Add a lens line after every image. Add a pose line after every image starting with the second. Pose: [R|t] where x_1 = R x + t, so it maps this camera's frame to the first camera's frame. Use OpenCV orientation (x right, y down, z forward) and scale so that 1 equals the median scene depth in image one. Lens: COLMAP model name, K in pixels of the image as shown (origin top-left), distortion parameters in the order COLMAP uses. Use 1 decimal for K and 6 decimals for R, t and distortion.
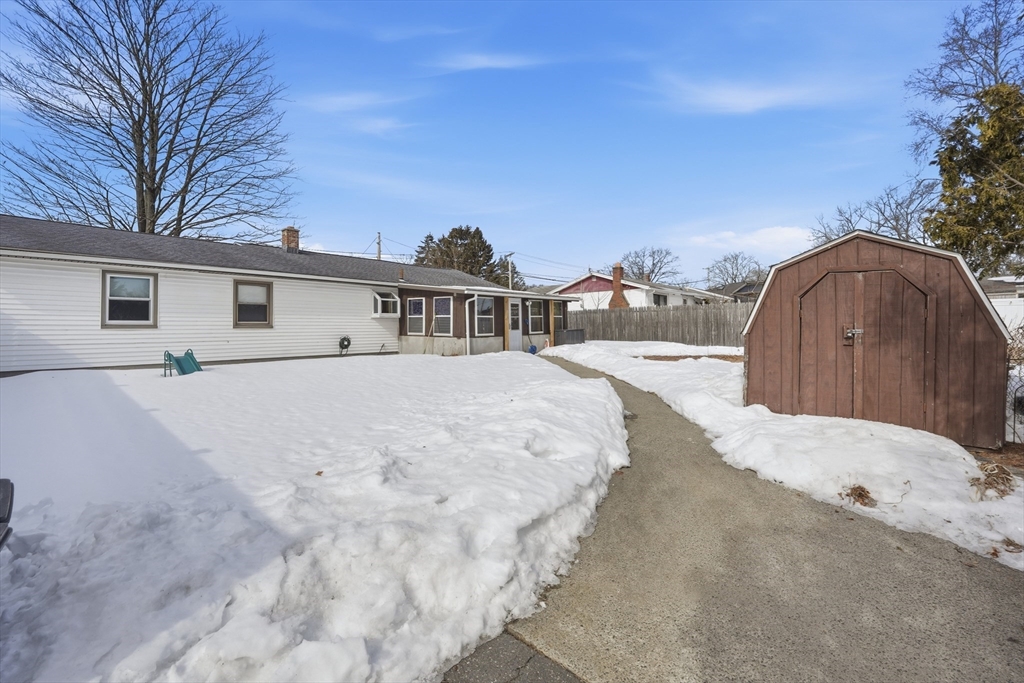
lens RADIAL K [[417.0, 0, 512.0], [0, 417.0, 341.5], [0, 0, 1]] dist [-0.001062, -0.006473]
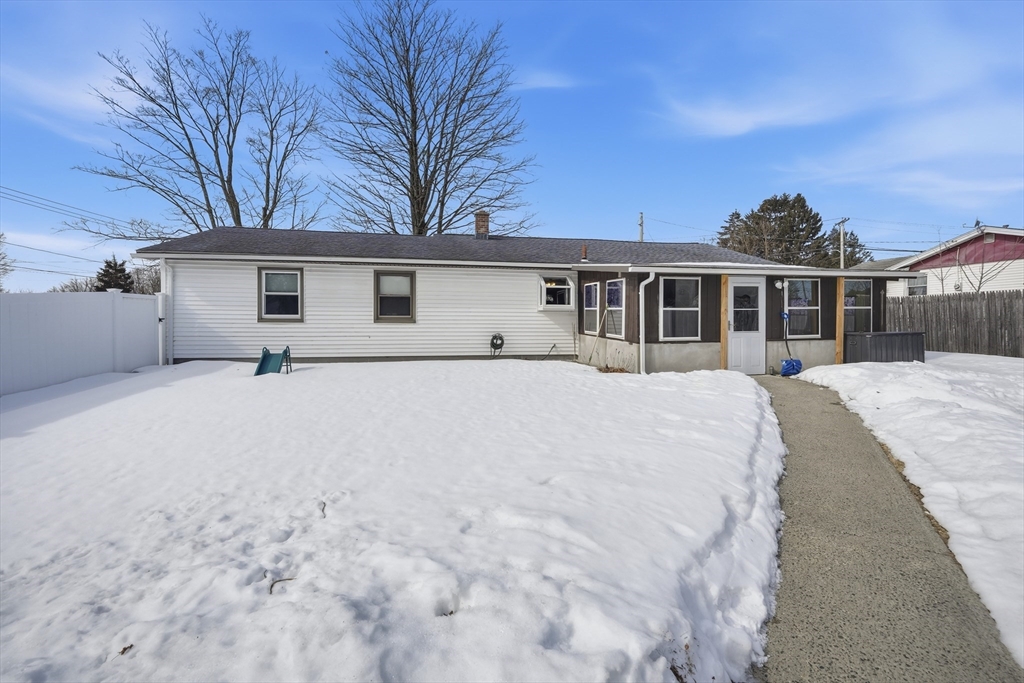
lens RADIAL K [[417.0, 0, 512.0], [0, 417.0, 341.5], [0, 0, 1]] dist [-0.001062, -0.006473]
pose [[0.774036, 0.049149, -0.631231, 0.122409], [-0.032169, 0.998748, 0.038319, -0.026266], [0.632324, -0.009354, 0.774648, 0.349397]]
